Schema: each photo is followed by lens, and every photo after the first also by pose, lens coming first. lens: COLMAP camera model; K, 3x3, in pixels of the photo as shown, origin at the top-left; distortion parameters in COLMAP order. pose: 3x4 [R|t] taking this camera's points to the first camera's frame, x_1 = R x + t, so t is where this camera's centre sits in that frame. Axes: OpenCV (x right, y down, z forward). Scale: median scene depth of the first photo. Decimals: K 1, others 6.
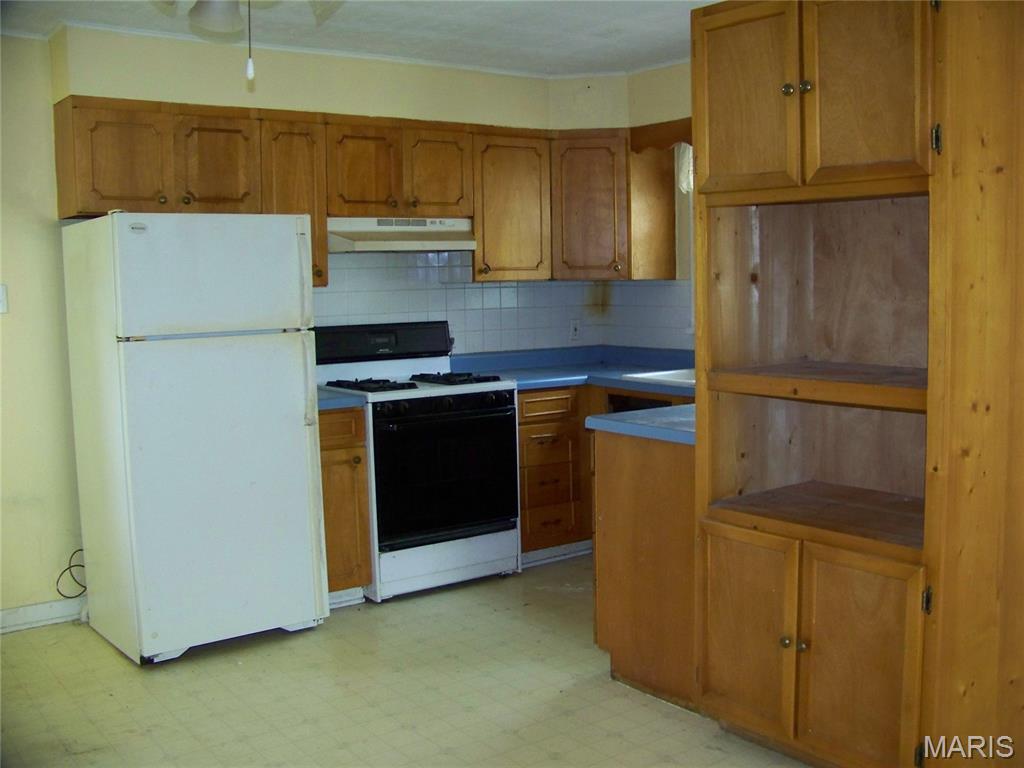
lens RADIAL K [[1067.8, 0, 550.8], [0, 1067.8, 385.3], [0, 0, 1]] dist [-0.247007, 0.277557]
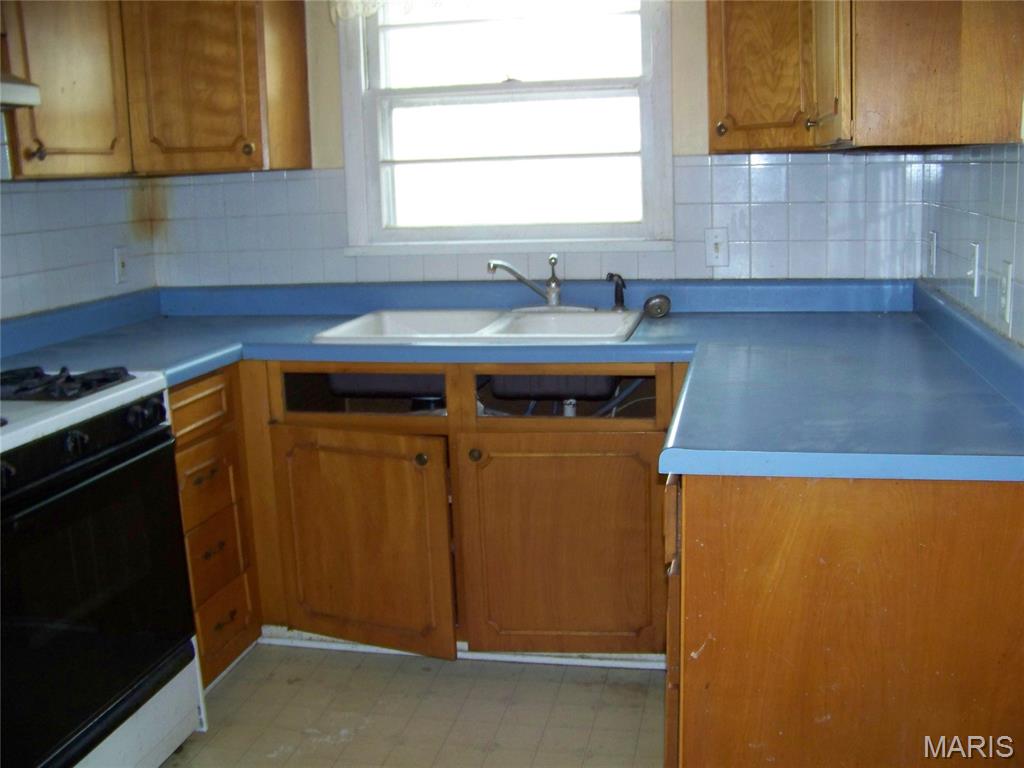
lens RADIAL K [[1067.8, 0, 550.8], [0, 1067.8, 385.3], [0, 0, 1]] dist [-0.247007, 0.277557]
pose [[0.748318, -0.134810, 0.649497, -0.150785], [0.082713, 0.990453, 0.110281, -0.025822], [-0.658163, -0.028803, 0.752324, 0.368815]]
